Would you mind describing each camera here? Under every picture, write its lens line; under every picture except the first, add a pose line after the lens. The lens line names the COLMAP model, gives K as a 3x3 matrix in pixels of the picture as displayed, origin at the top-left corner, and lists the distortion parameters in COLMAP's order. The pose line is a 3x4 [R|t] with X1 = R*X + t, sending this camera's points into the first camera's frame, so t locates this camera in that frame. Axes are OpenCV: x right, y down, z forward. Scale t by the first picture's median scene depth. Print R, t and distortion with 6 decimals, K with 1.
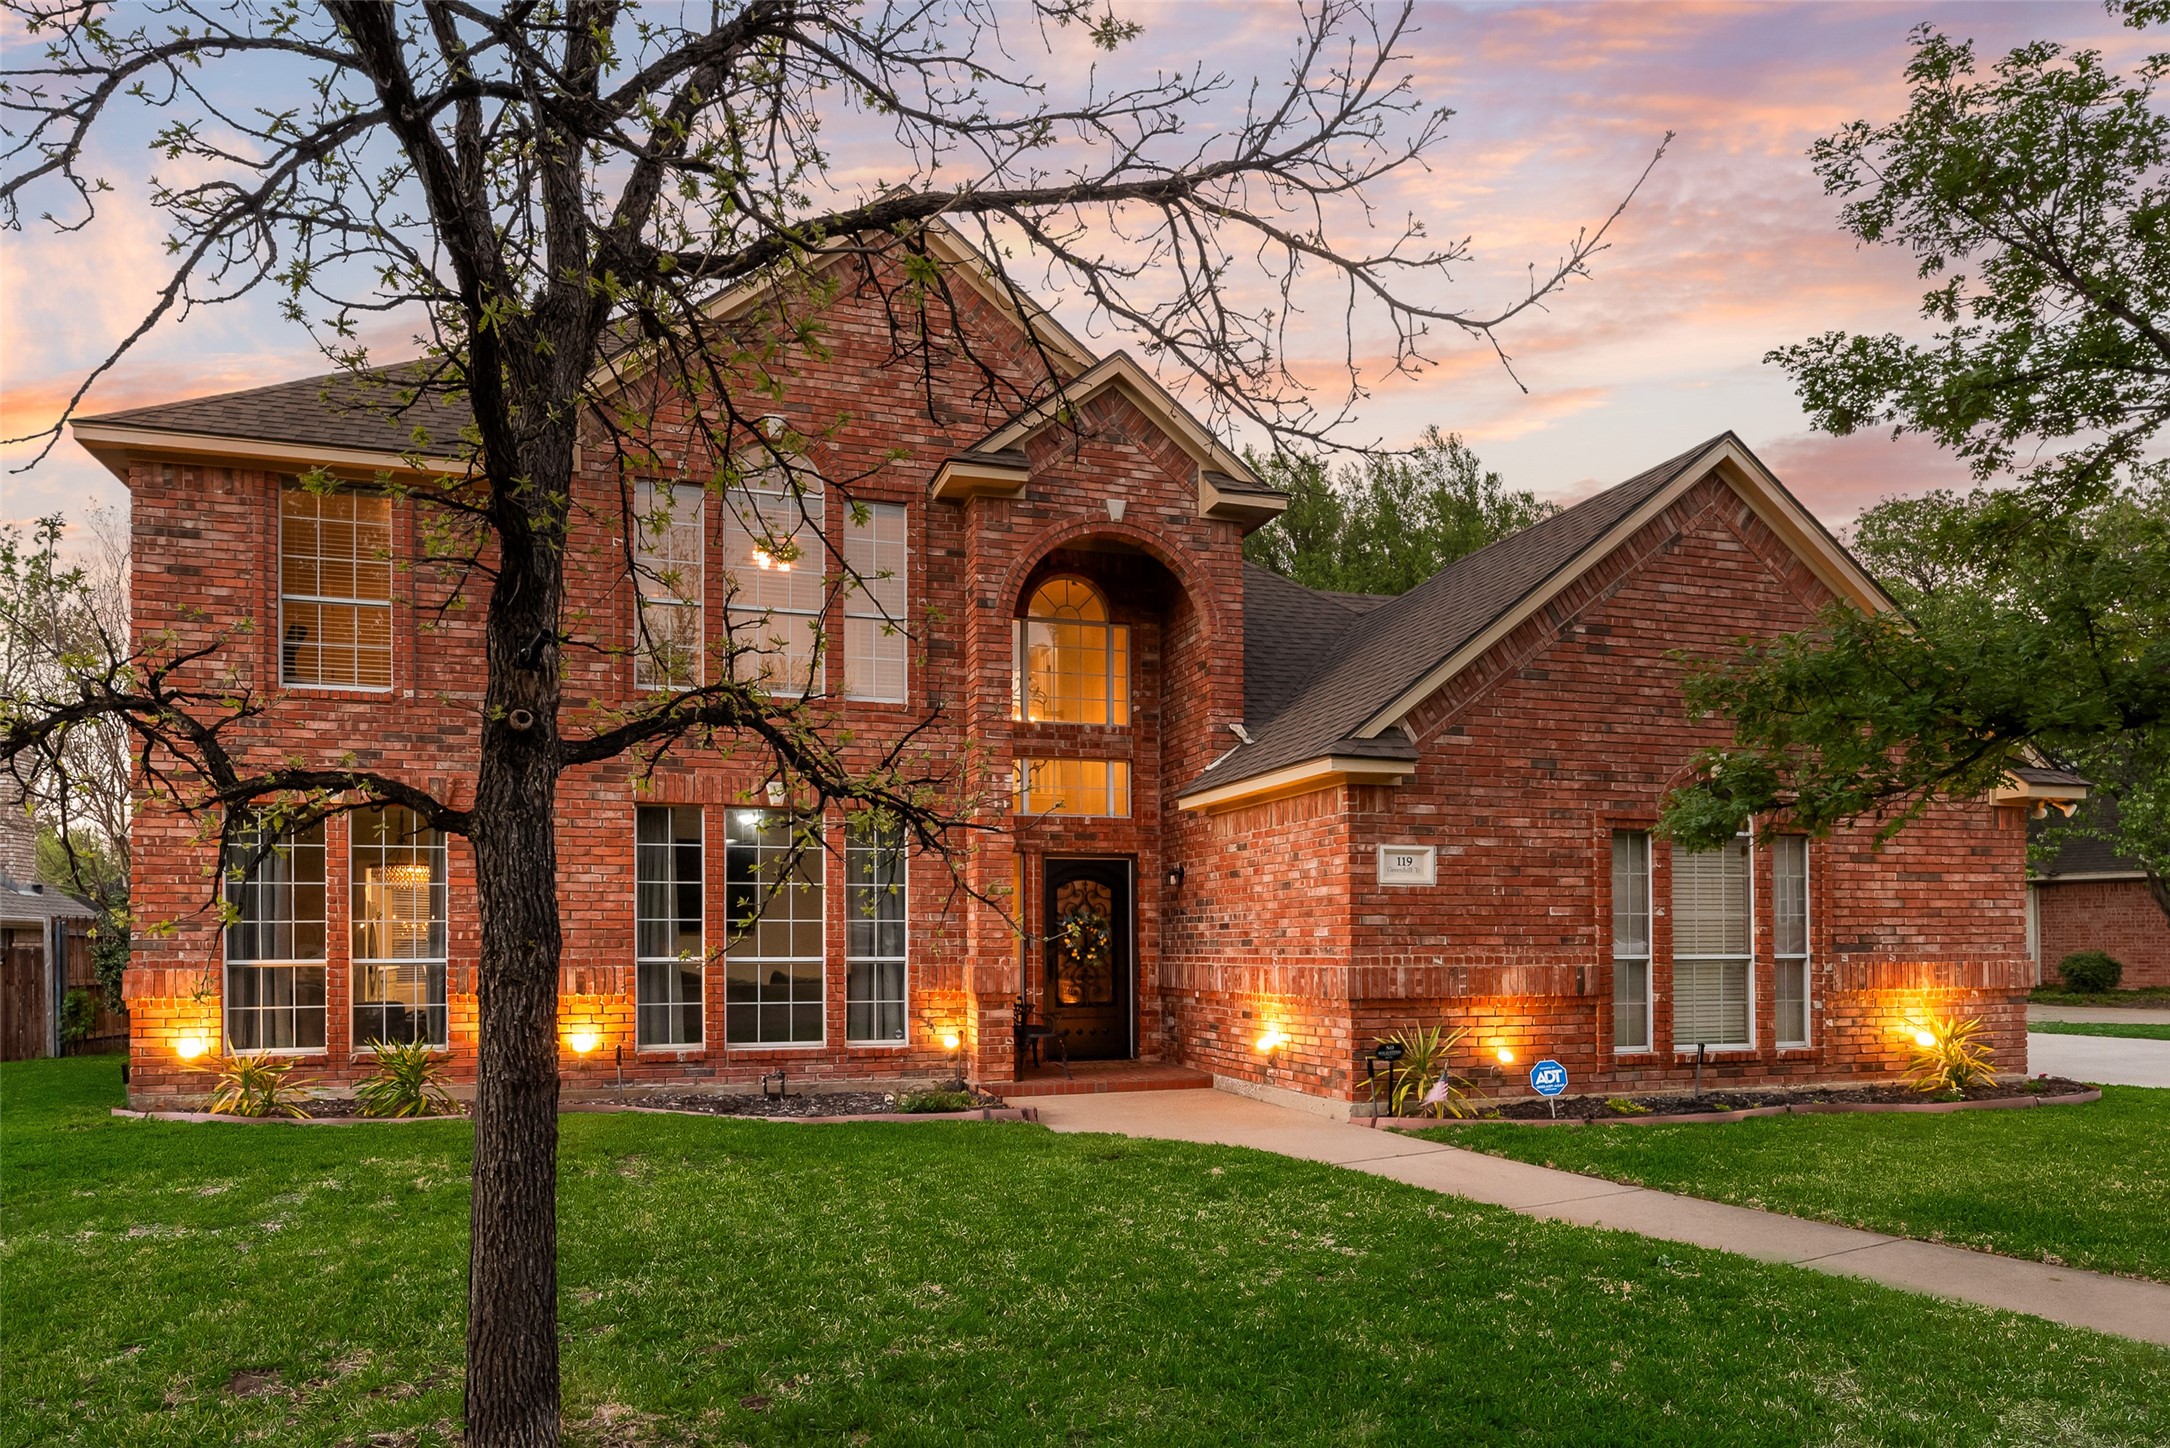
lens RADIAL K [[1424.3, 0, 1085.0], [0, 1424.3, 875.1], [0, 0, 1]] dist [0.003335, 0.000366]
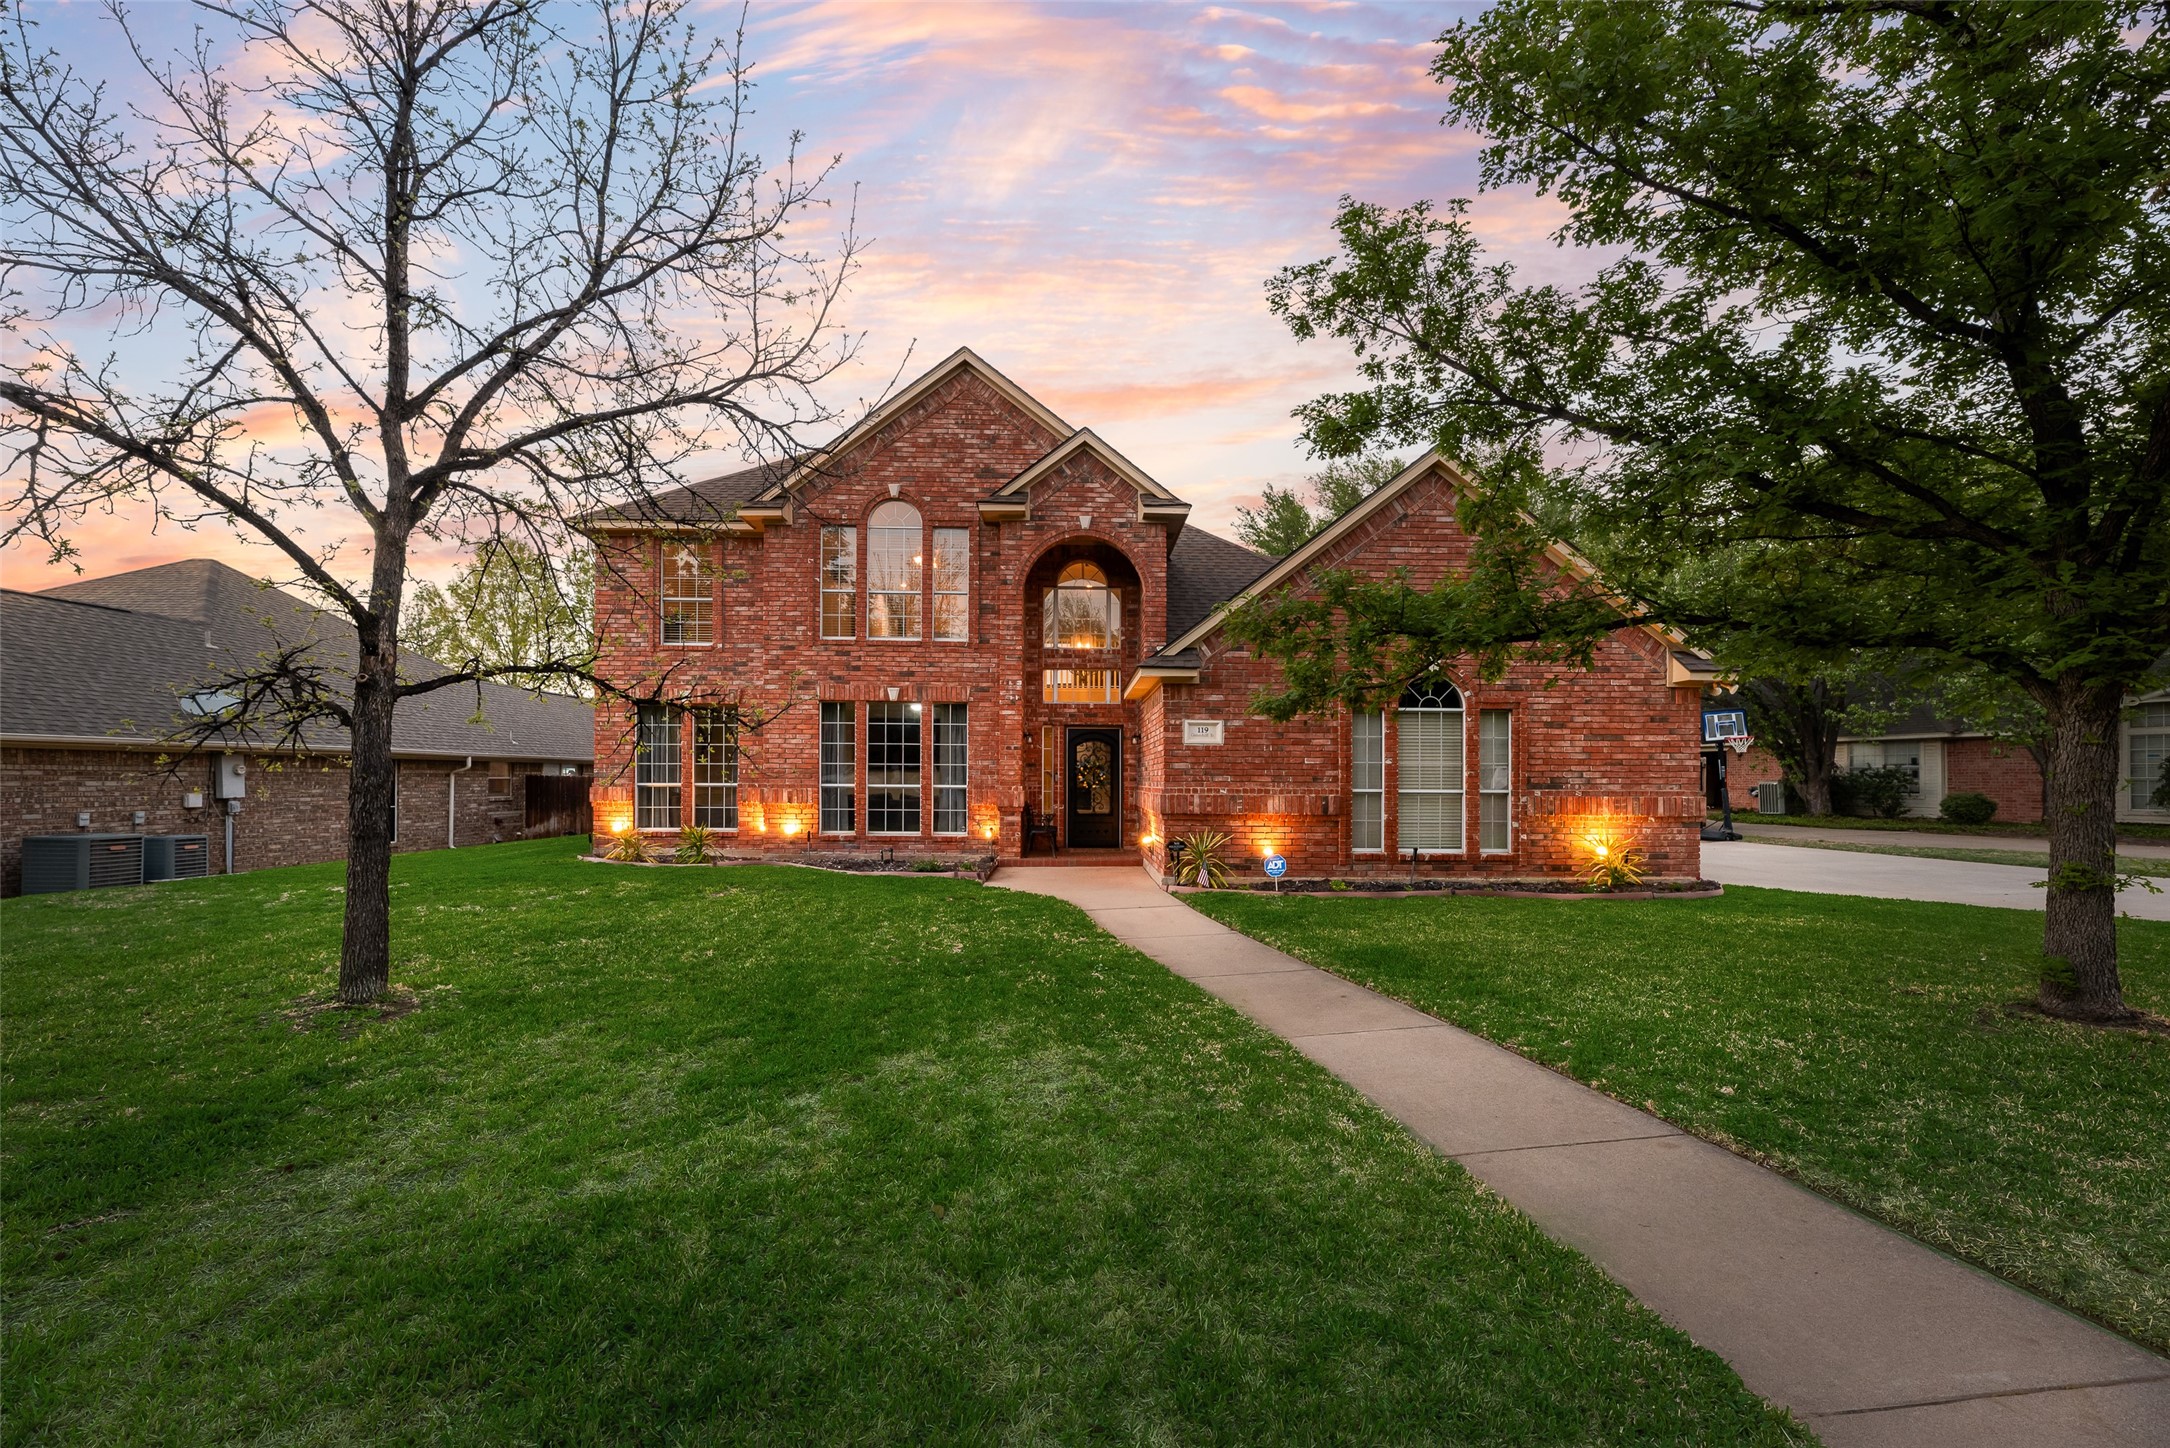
lens RADIAL K [[889.9, 0, 1087.0], [0, 889.9, 736.8], [0, 0, 1]] dist [0.001736, 0.000330]
pose [[0.957916, -0.004202, -0.287018, 0.351889], [0.004747, 0.999988, 0.001203, -0.003178], [0.287010, -0.002515, 0.957924, -0.011679]]
